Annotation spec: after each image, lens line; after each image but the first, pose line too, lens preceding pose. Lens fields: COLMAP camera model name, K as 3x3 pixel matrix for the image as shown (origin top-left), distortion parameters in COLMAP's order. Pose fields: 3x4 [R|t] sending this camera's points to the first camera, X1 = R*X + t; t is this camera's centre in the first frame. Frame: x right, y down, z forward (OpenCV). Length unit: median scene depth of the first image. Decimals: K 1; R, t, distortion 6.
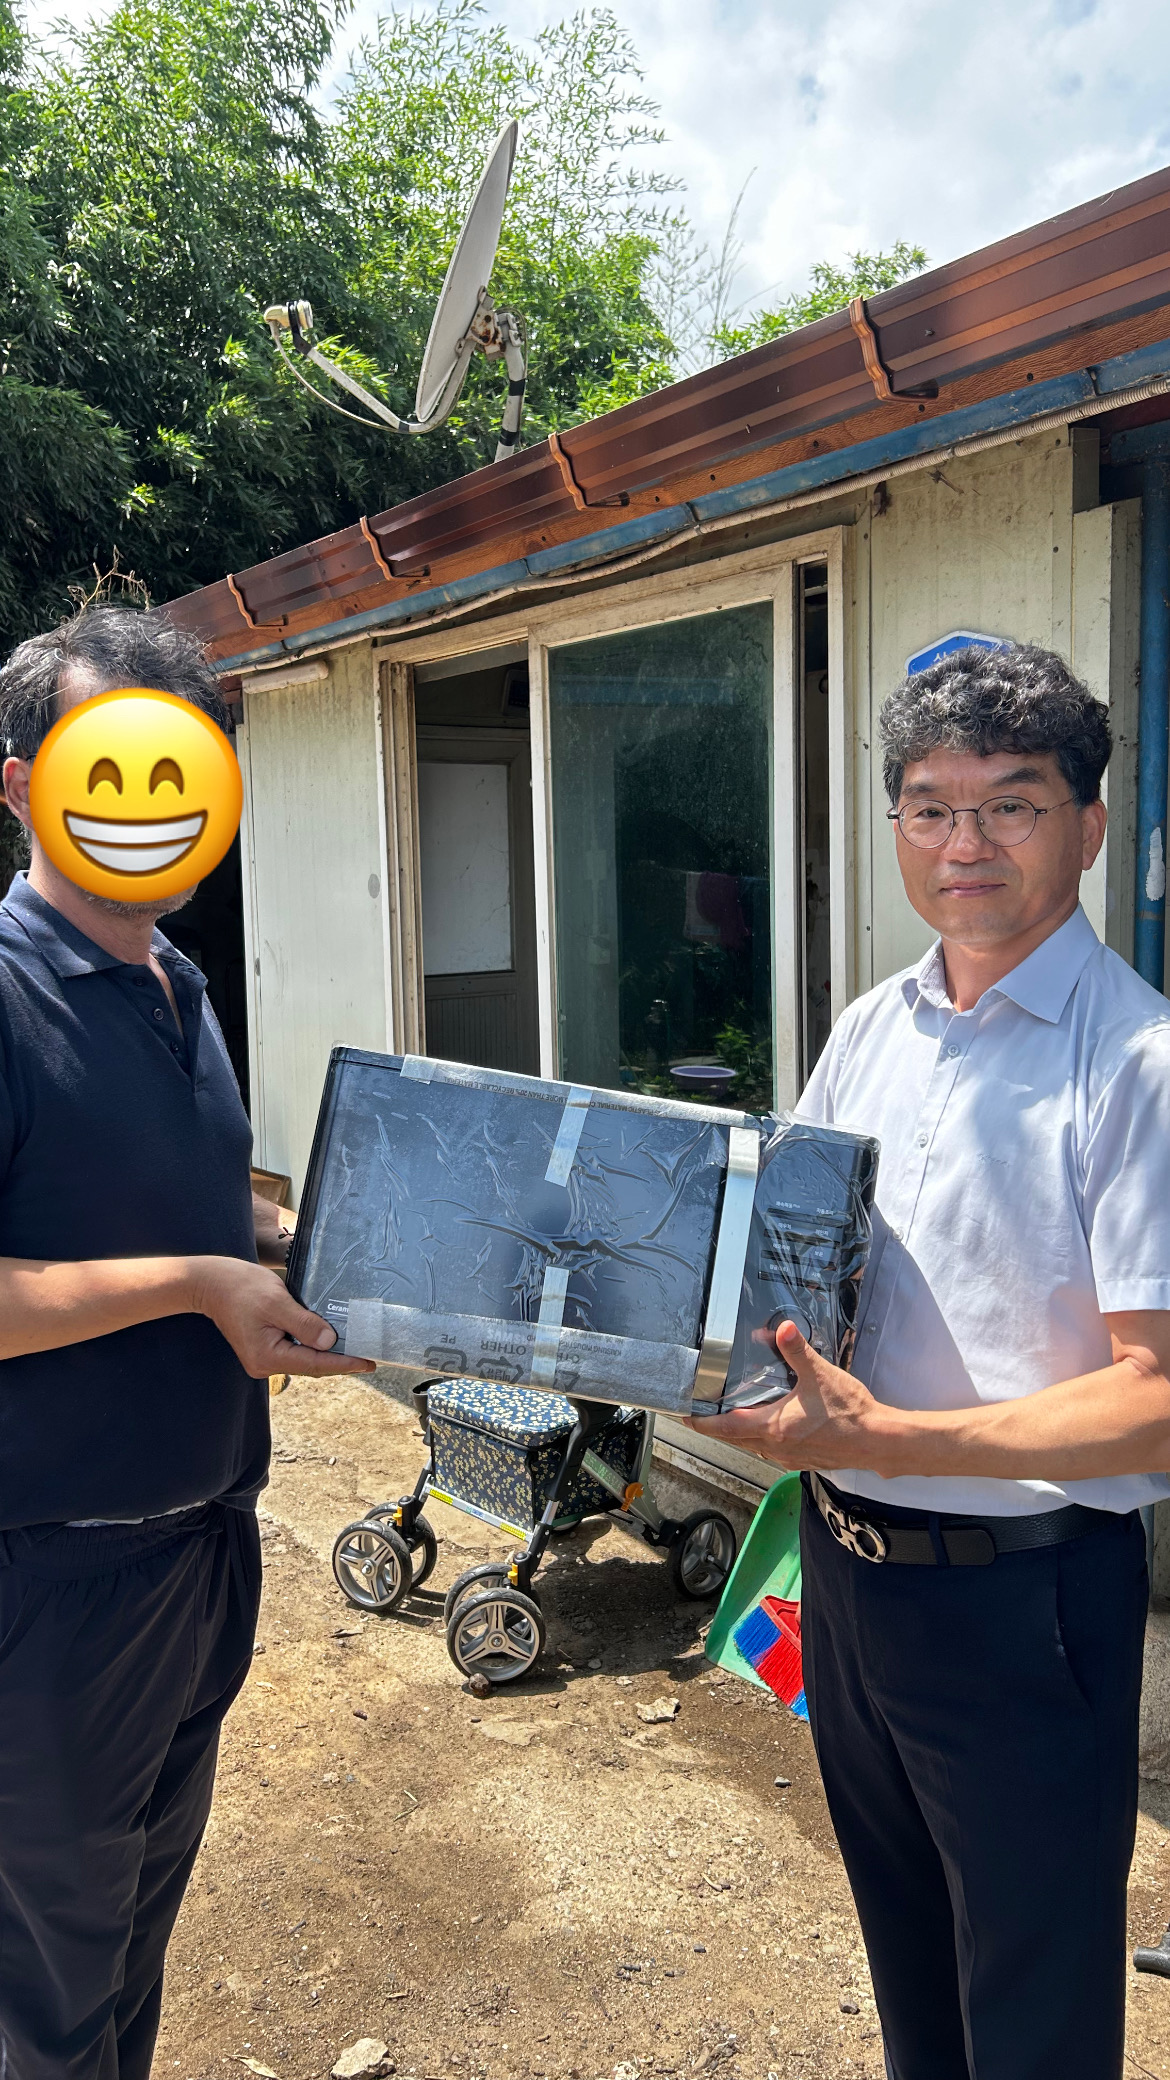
lens RADIAL K [[1577.0, 0, 587.9], [0, 1577.0, 1015.5], [0, 0, 1]] dist [-0.031215, -0.004980]
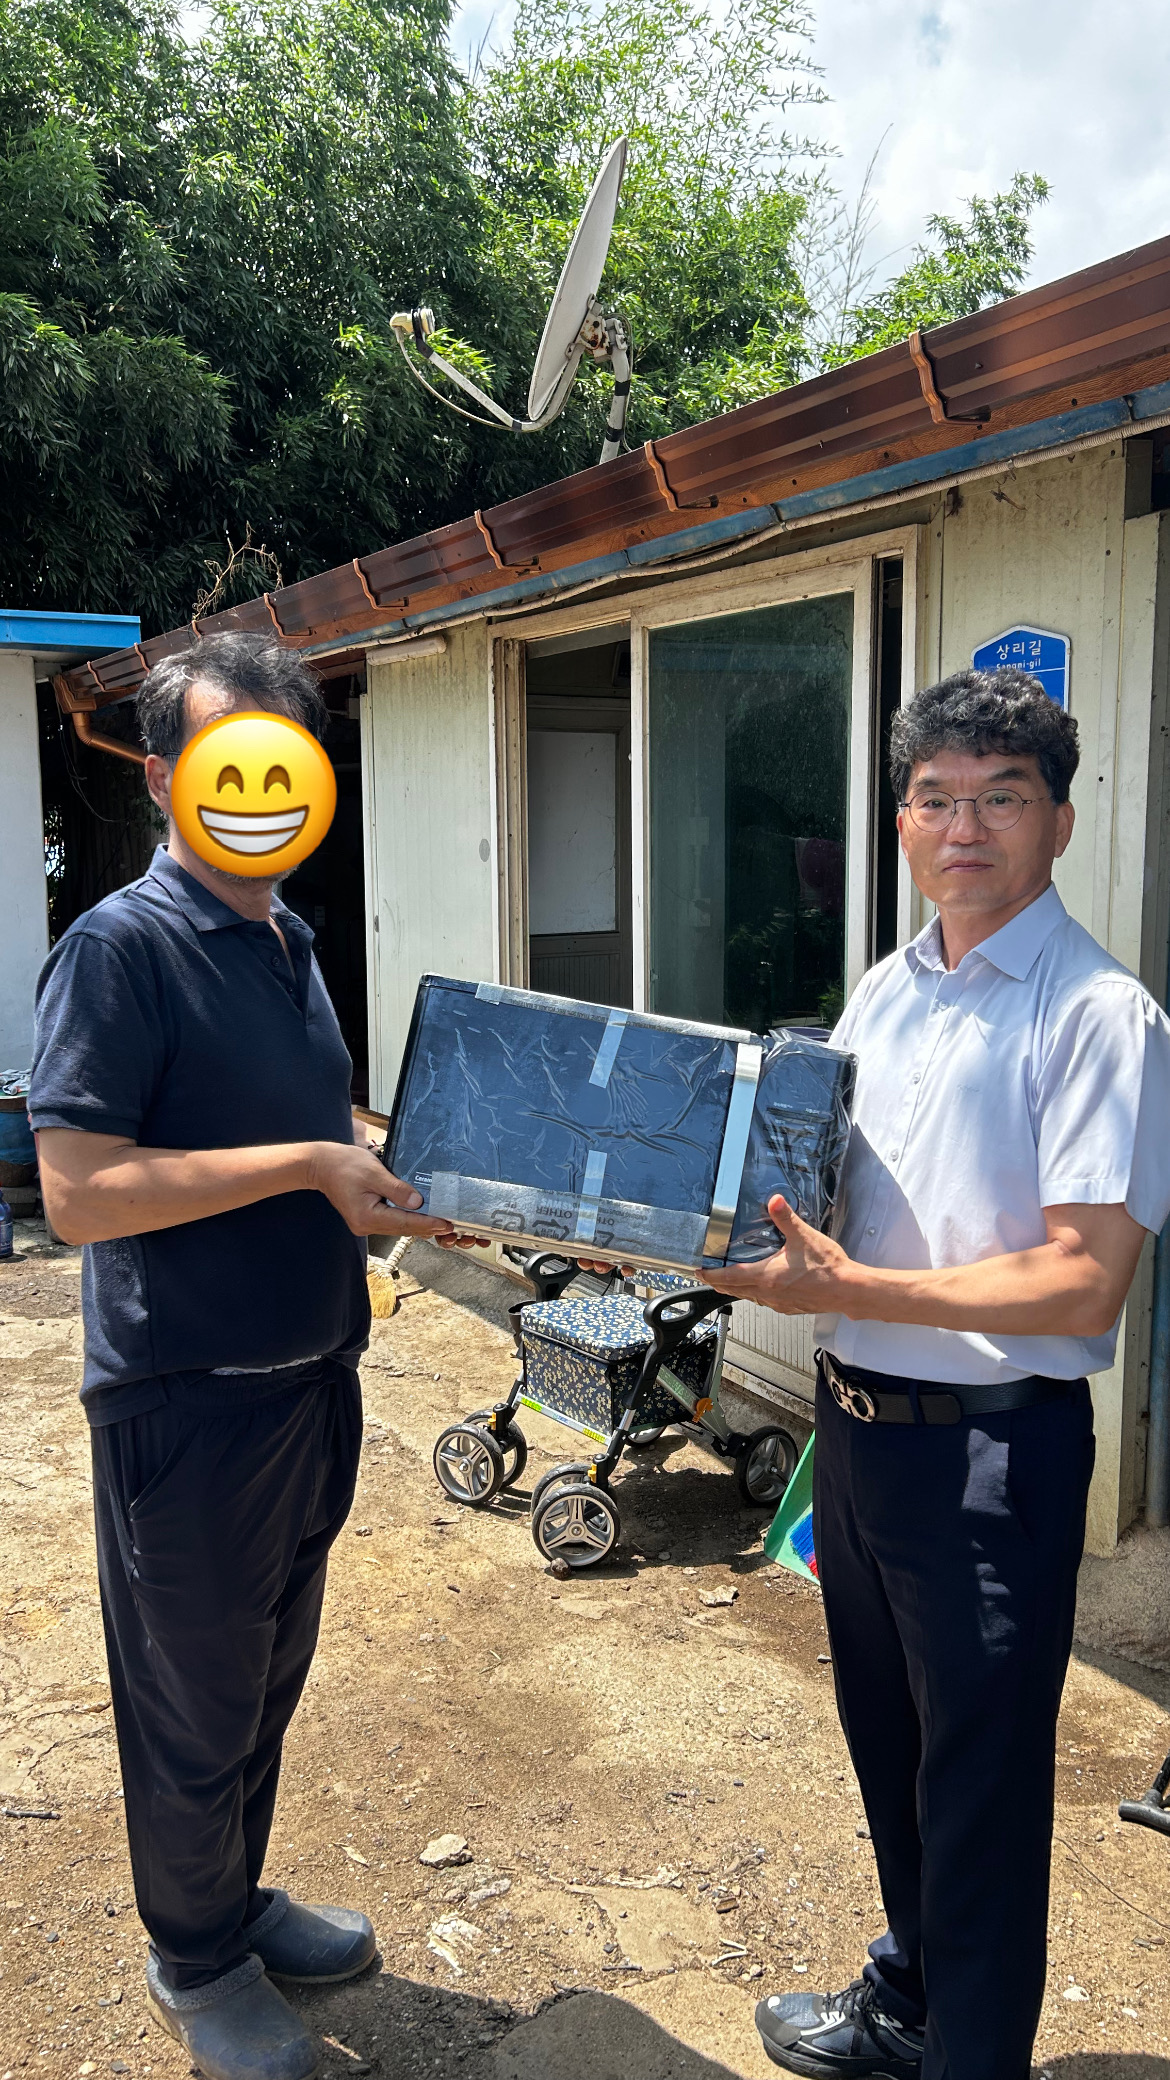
lens RADIAL K [[1577.0, 0, 616.5], [0, 1577.0, 1040.6], [0, 0, 1]] dist [-0.031215, -0.004980]
pose [[0.998206, 0.023339, -0.055135, 0.026470], [-0.021139, 0.998970, 0.040140, 0.003884], [0.056016, -0.038903, 0.997672, -0.115062]]
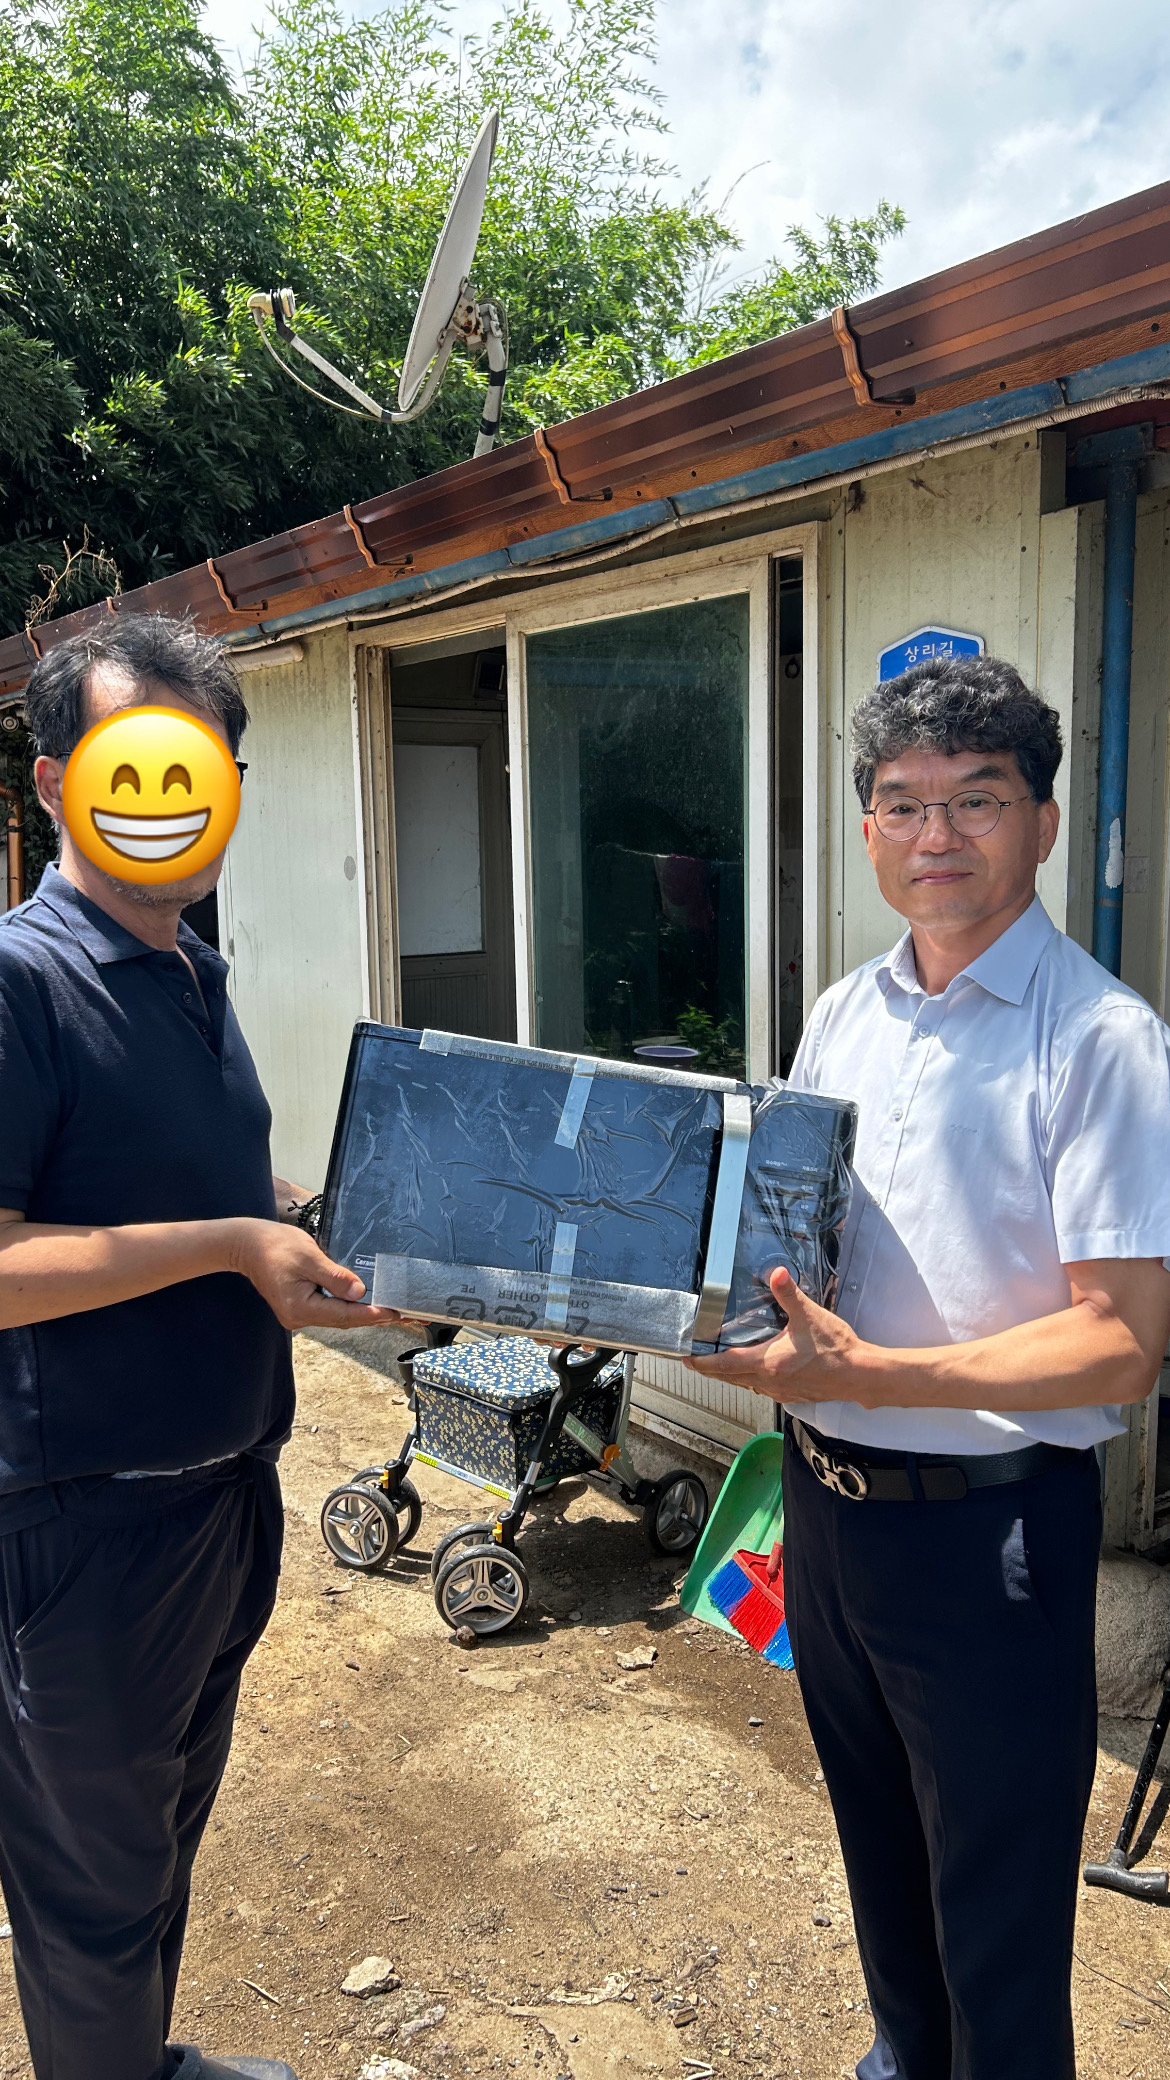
lens RADIAL K [[1577.0, 0, 606.6], [0, 1577.0, 1049.2], [0, 0, 1]] dist [-0.031215, -0.004980]
pose [[0.999255, 0.000985, 0.038571, -0.017688], [-0.002265, 0.999448, 0.033153, 0.000460], [-0.038517, -0.033215, 0.998706, -0.039629]]
